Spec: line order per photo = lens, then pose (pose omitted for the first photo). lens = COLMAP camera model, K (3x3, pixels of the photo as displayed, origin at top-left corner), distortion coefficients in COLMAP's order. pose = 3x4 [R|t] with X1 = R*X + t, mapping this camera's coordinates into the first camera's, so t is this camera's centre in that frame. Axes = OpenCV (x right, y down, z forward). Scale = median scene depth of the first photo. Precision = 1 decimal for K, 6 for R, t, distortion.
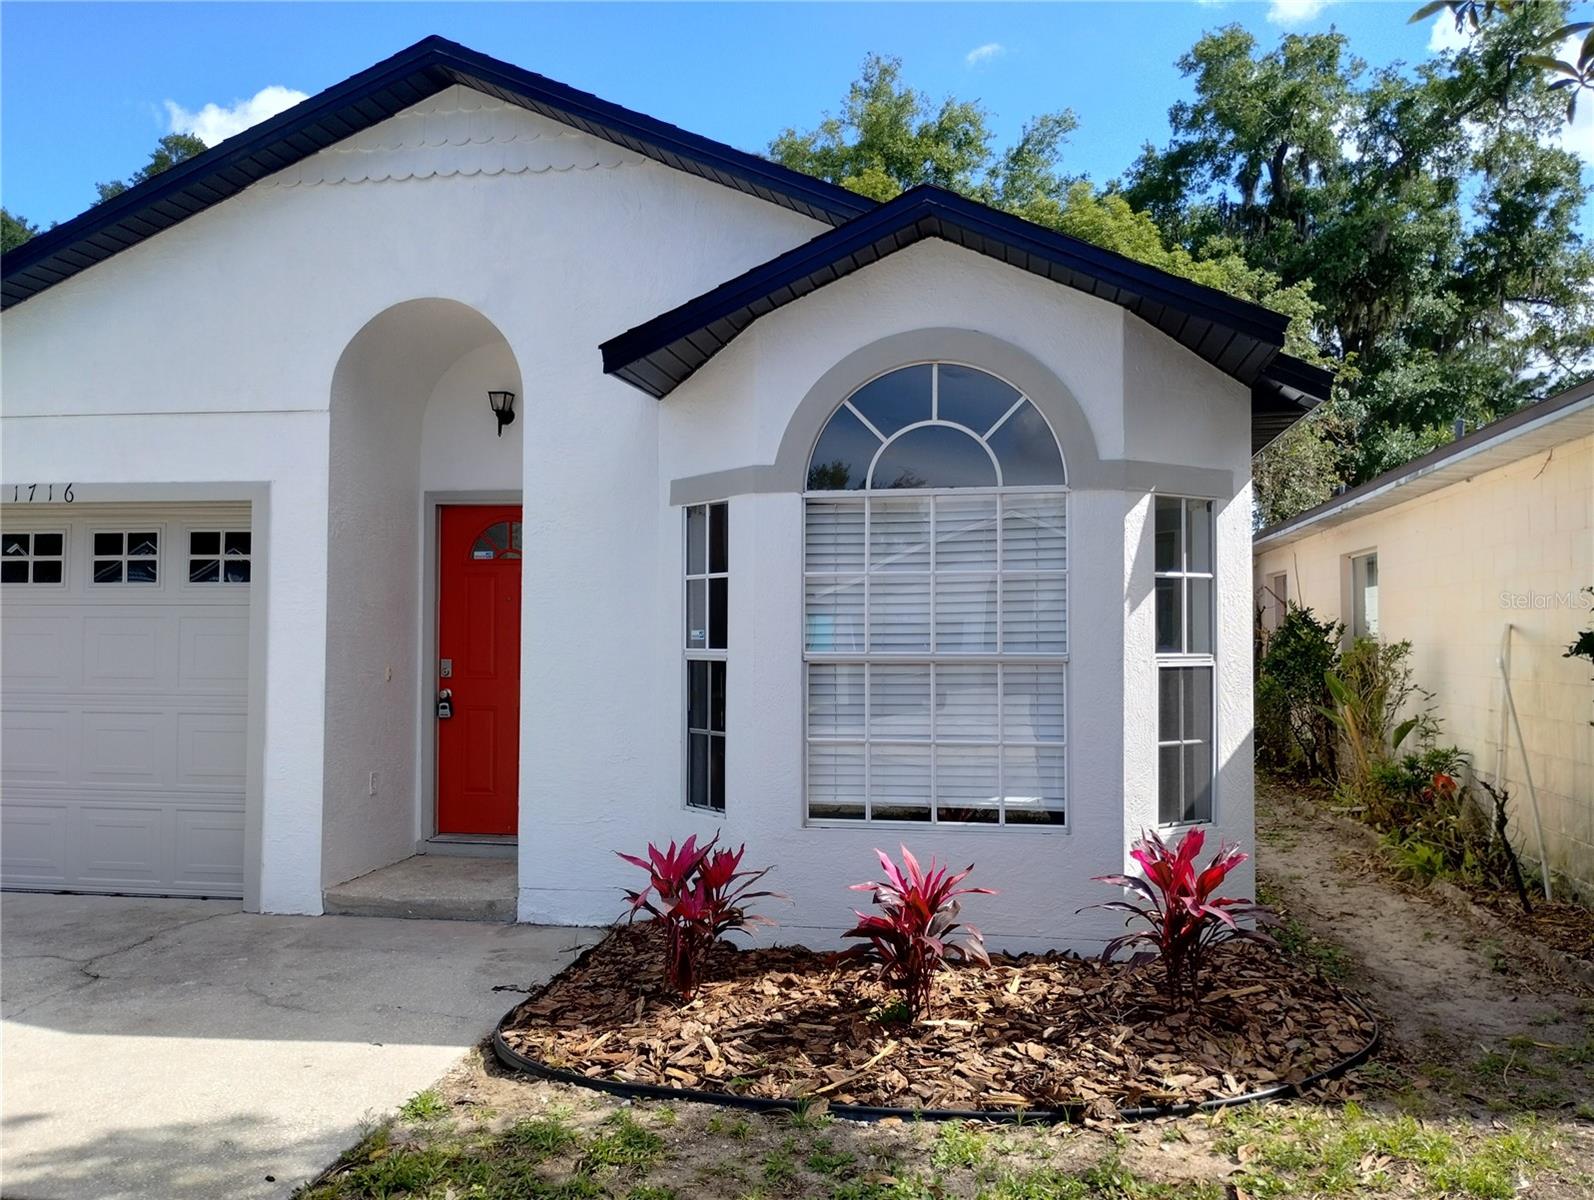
lens RADIAL K [[1331.1, 0, 793.1], [0, 1331.1, 583.9], [0, 0, 1]] dist [0.060375, -0.073792]
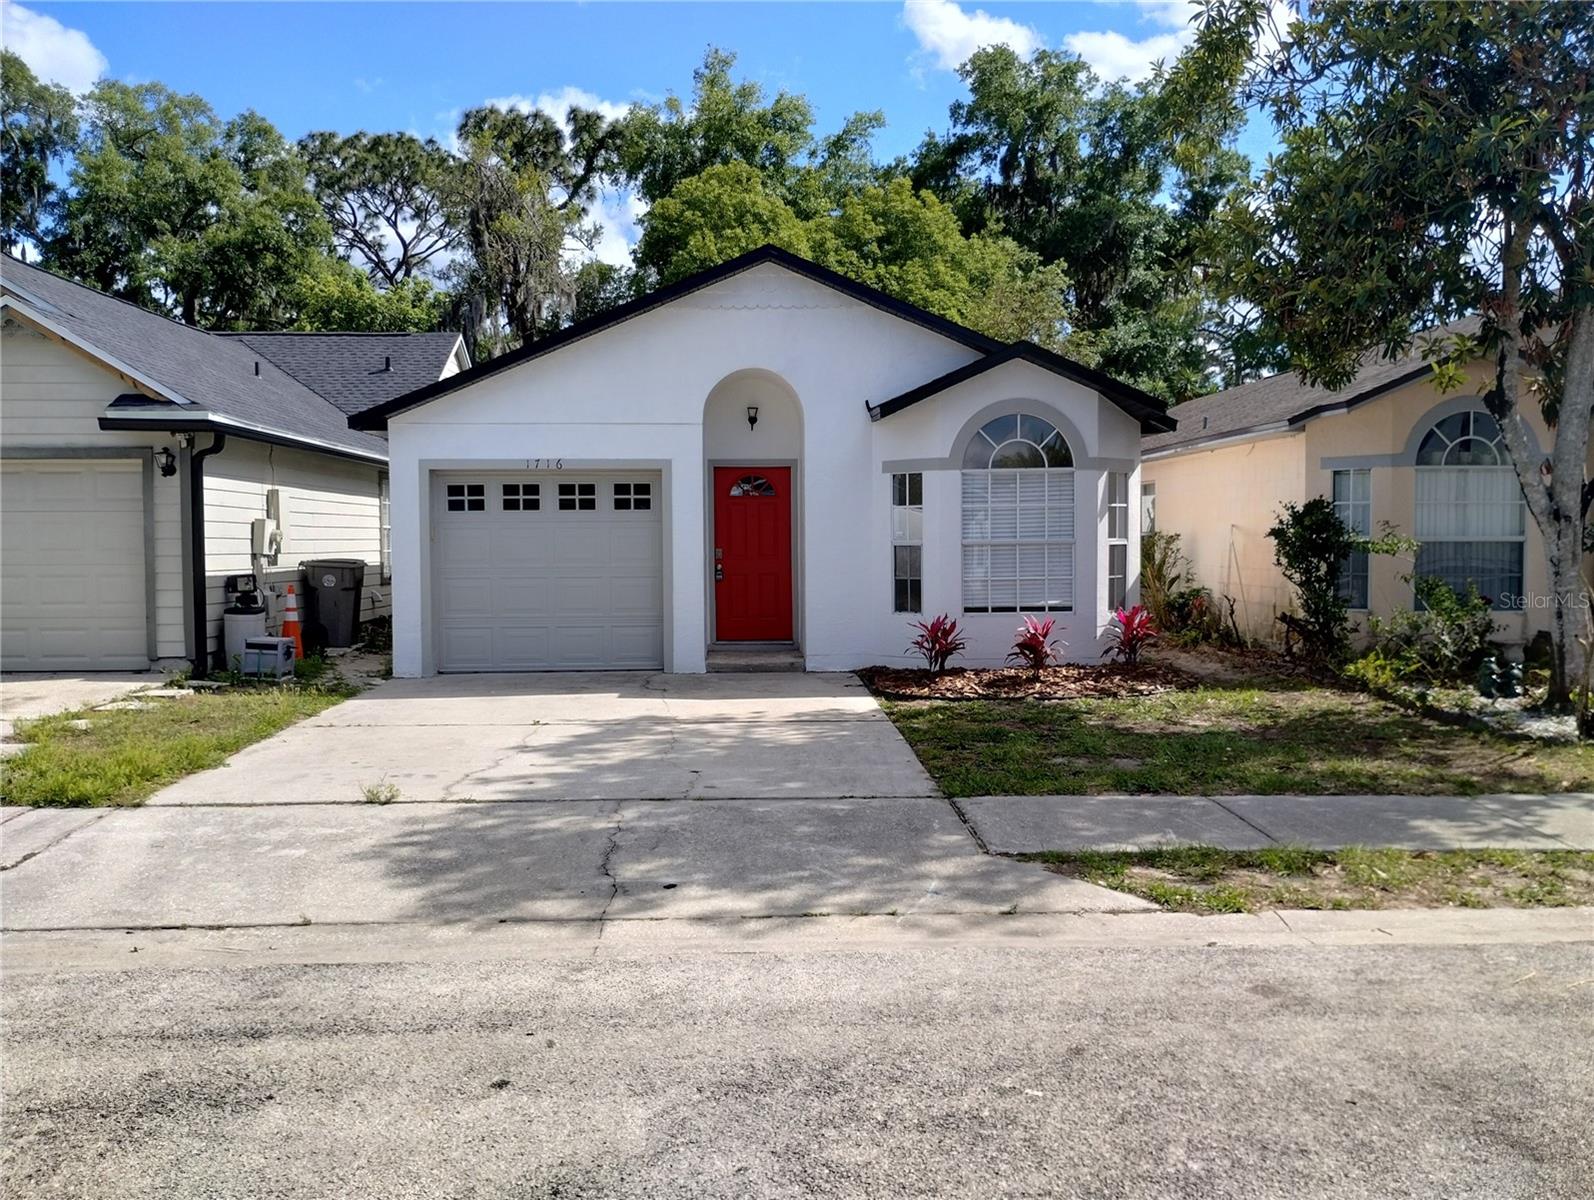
lens RADIAL K [[1331.1, 0, 793.1], [0, 1331.1, 583.9], [0, 0, 1]] dist [0.060375, -0.073792]
pose [[0.977129, -0.019539, 0.211748, -0.597885], [0.003979, 0.997275, 0.073661, -0.034531], [-0.212610, -0.071133, 0.974544, -0.919389]]
